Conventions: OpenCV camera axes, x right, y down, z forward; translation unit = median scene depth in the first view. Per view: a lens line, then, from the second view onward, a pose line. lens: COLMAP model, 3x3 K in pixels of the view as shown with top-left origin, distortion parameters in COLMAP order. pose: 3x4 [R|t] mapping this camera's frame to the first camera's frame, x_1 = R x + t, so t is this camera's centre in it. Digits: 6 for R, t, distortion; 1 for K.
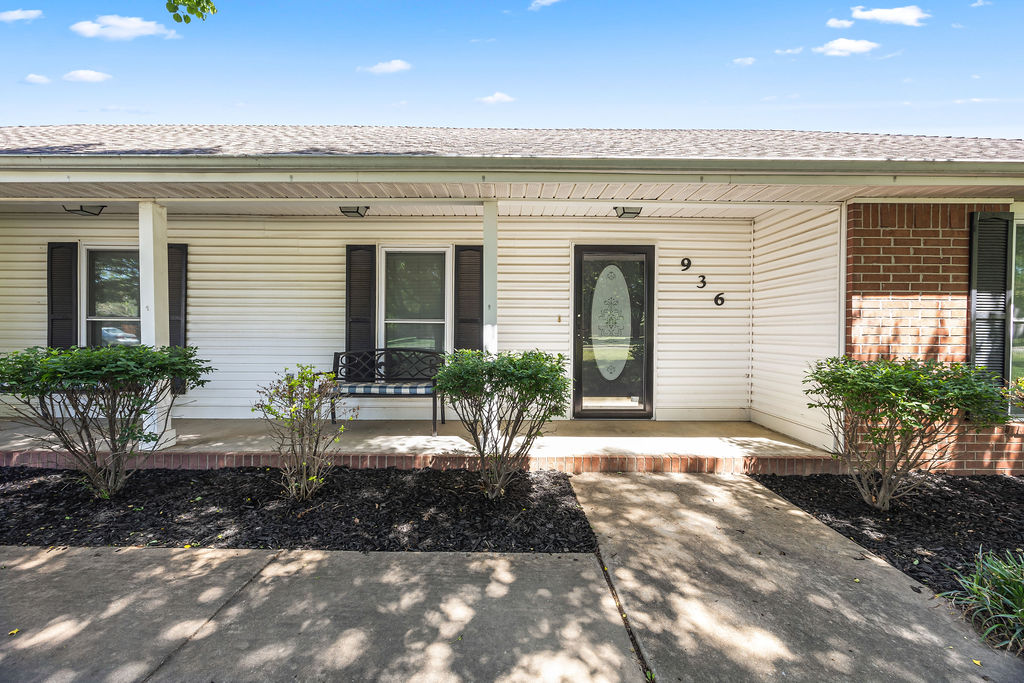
lens RADIAL K [[395.7, 0, 509.3], [0, 395.7, 342.2], [0, 0, 1]] dist [0.000389, 0.000039]
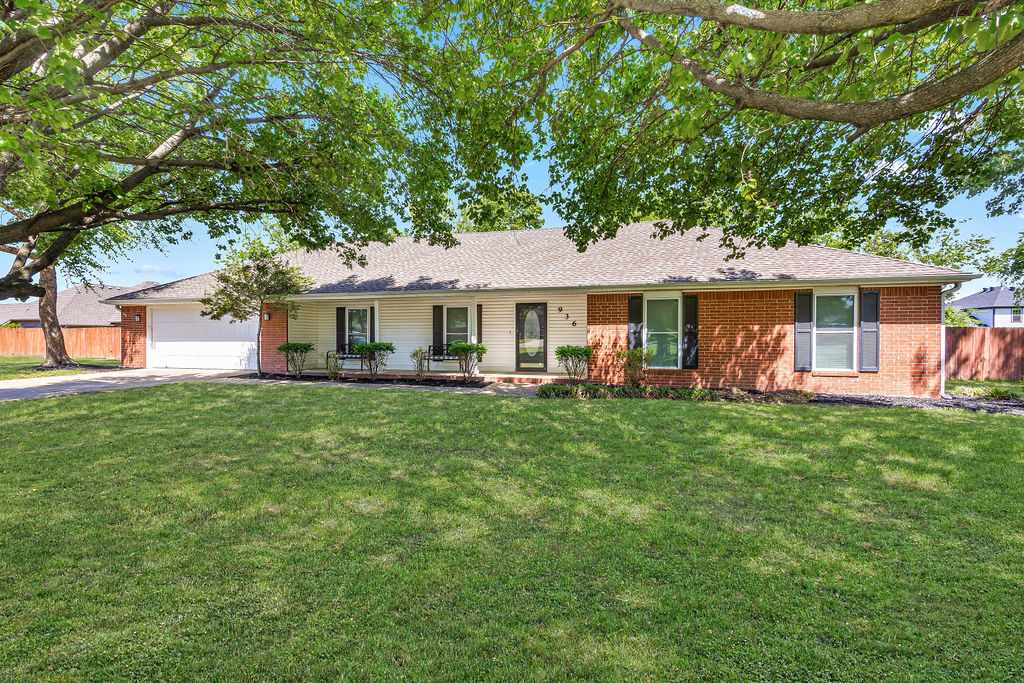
lens RADIAL K [[395.7, 0, 506.4], [0, 395.7, 343.4], [0, 0, 1]] dist [0.000389, 0.000039]
pose [[0.975483, -0.001711, -0.220070, 0.736344], [0.001120, 0.999995, -0.002806, 0.023737], [0.220073, 0.002491, 0.975480, -1.668211]]
